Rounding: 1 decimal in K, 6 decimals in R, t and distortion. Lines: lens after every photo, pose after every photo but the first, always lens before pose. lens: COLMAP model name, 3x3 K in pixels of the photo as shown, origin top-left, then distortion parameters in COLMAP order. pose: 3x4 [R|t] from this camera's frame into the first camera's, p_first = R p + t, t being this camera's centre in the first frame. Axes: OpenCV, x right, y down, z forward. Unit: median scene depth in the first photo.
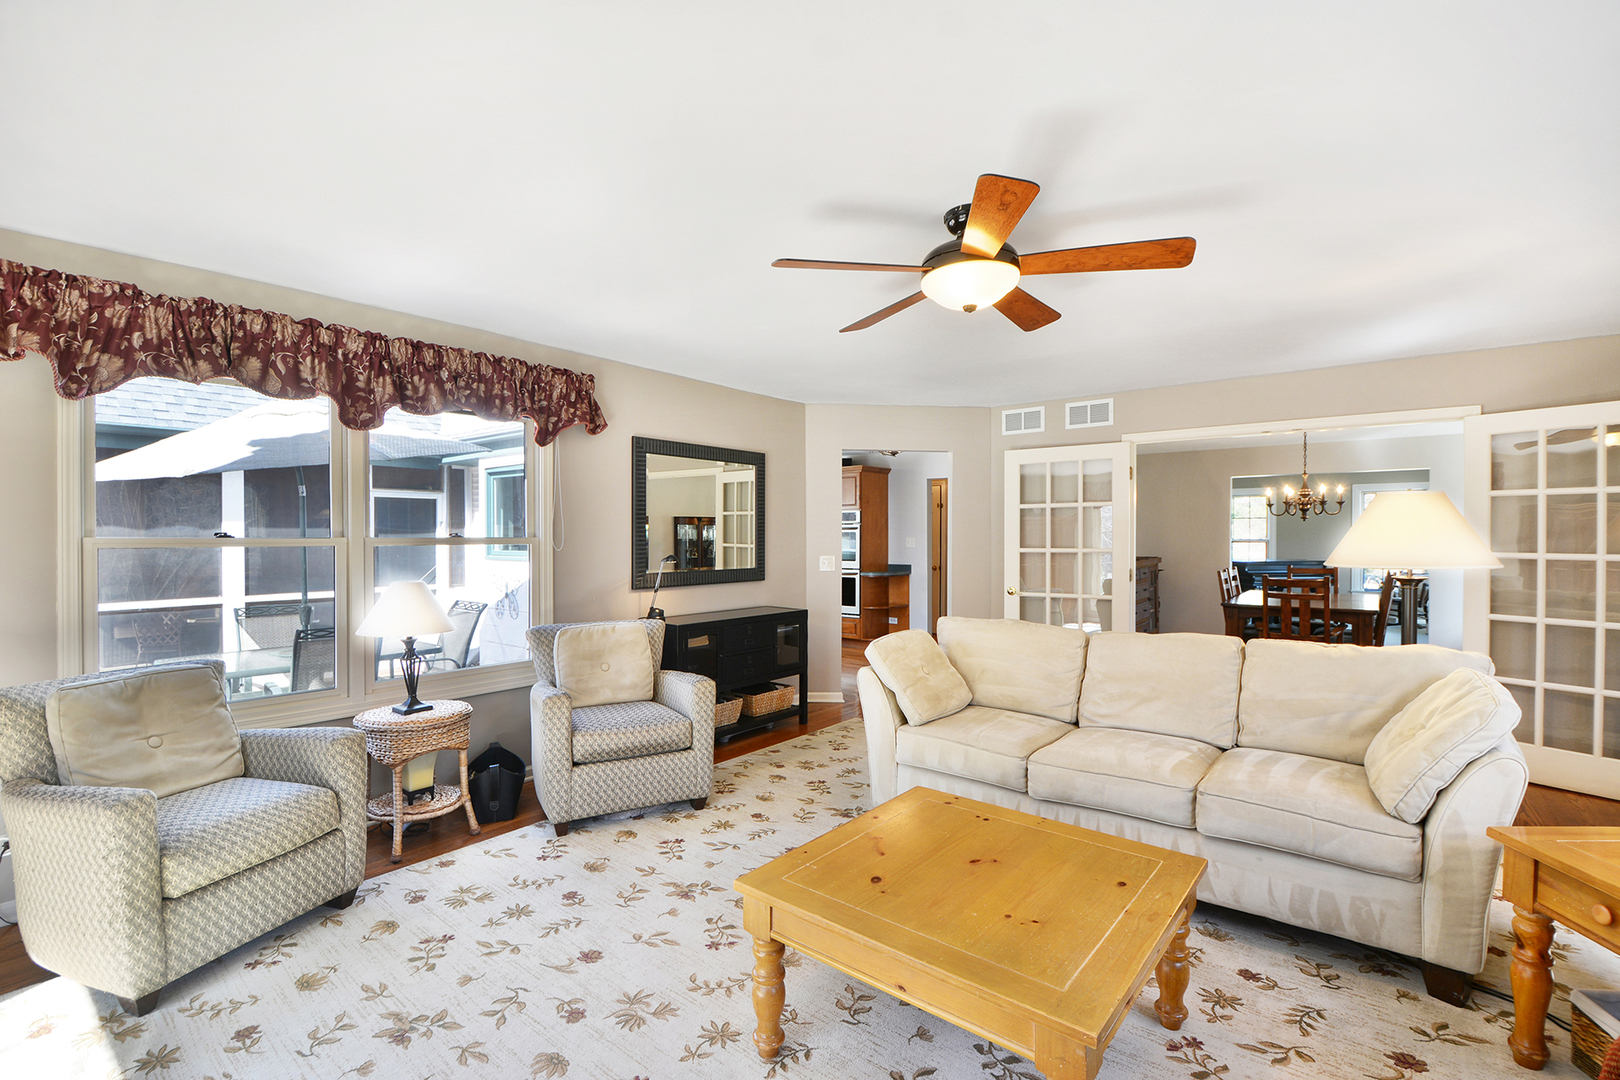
lens RADIAL K [[739.8, 0, 809.6], [0, 739.8, 540.6], [0, 0, 1]] dist [-0.022029, -0.002484]
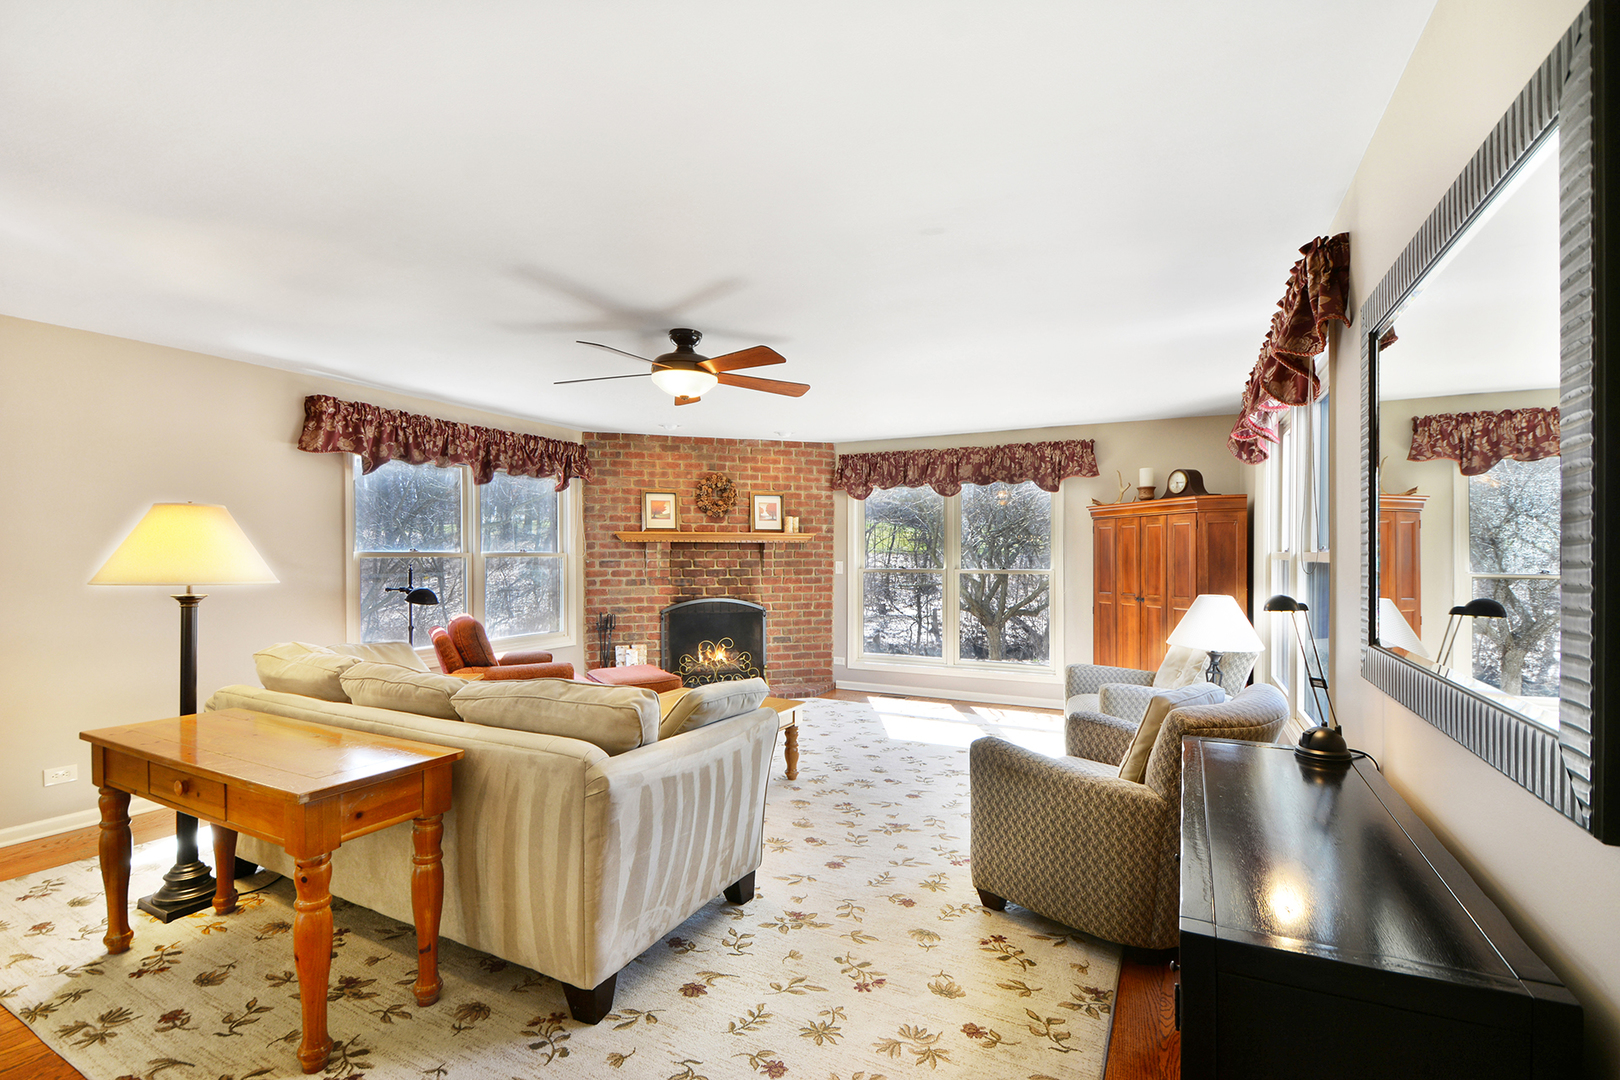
lens RADIAL K [[739.8, 0, 810.0], [0, 739.8, 547.0], [0, 0, 1]] dist [-0.022029, -0.002484]
pose [[-0.978067, 0.000445, -0.208291, 0.182966], [0.000628, 0.999999, -0.000812, -0.007613], [0.208291, -0.000925, -0.978067, 1.637470]]
